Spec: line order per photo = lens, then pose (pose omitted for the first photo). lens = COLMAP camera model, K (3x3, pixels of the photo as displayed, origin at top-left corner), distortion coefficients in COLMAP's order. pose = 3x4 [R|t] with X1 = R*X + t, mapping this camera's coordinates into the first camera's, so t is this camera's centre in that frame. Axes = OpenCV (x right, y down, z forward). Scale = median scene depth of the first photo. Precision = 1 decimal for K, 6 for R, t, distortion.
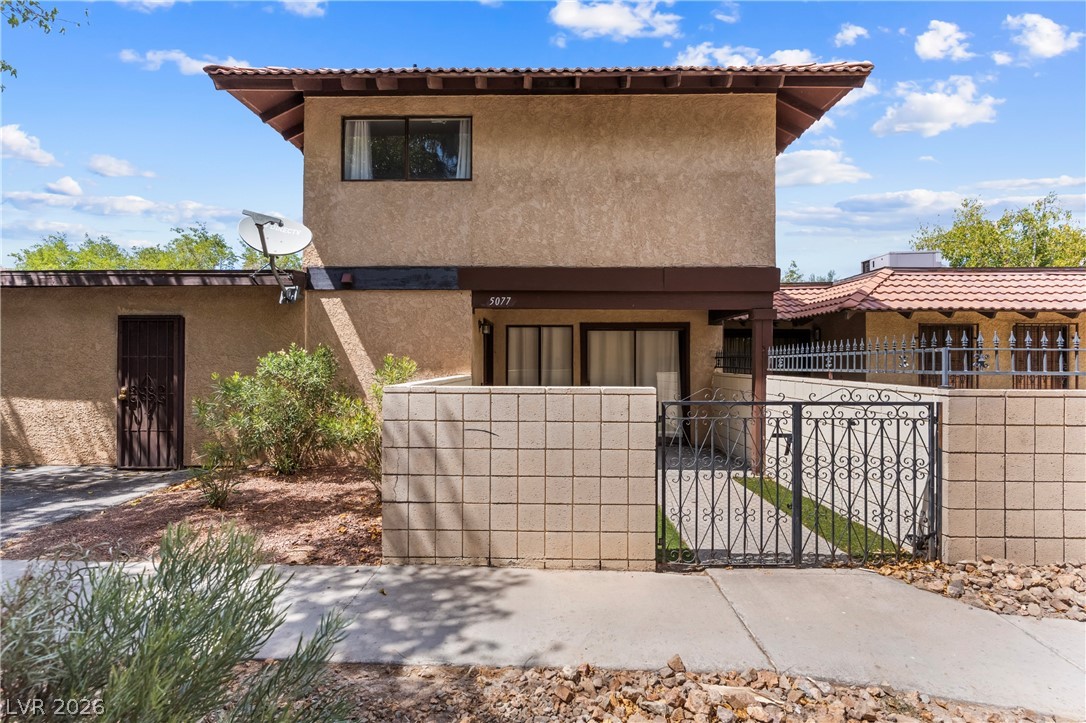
lens RADIAL K [[514.0, 0, 544.7], [0, 514.0, 358.6], [0, 0, 1]] dist [0.002346, 0.000760]
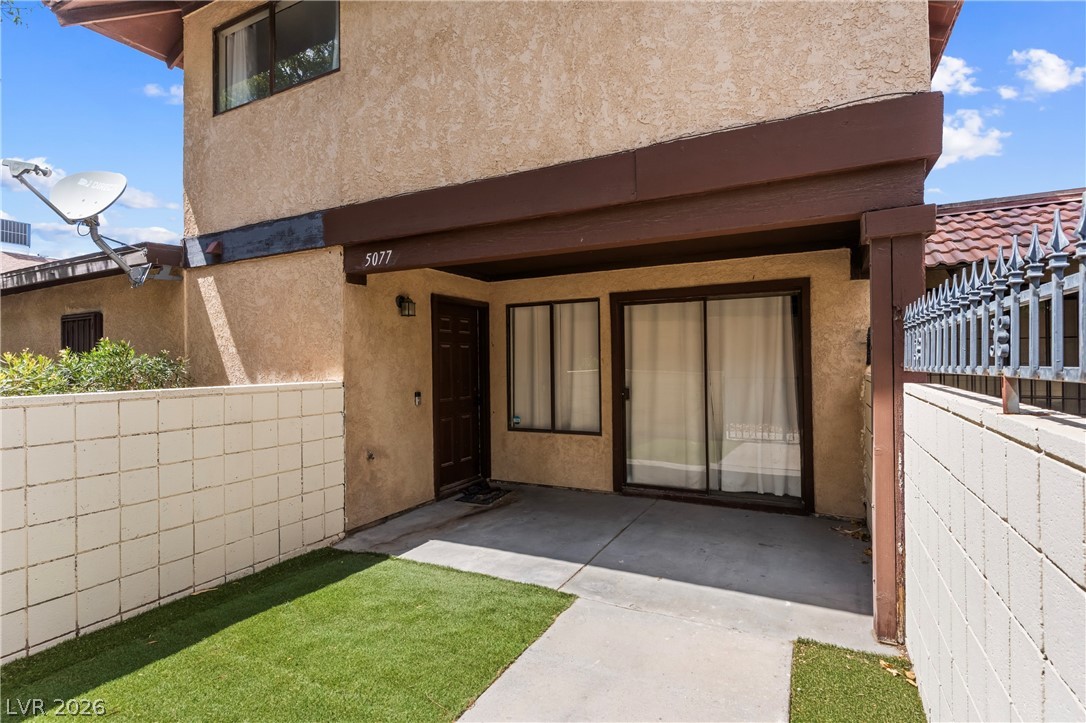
lens RADIAL K [[533.5, 0, 542.8], [0, 533.5, 357.0], [0, 0, 1]] dist [-0.001201, 0.000281]
pose [[0.898708, -0.018019, -0.438178, 0.358190], [0.017784, 0.999831, -0.004639, 0.009769], [0.438187, -0.003623, 0.898876, 0.524004]]
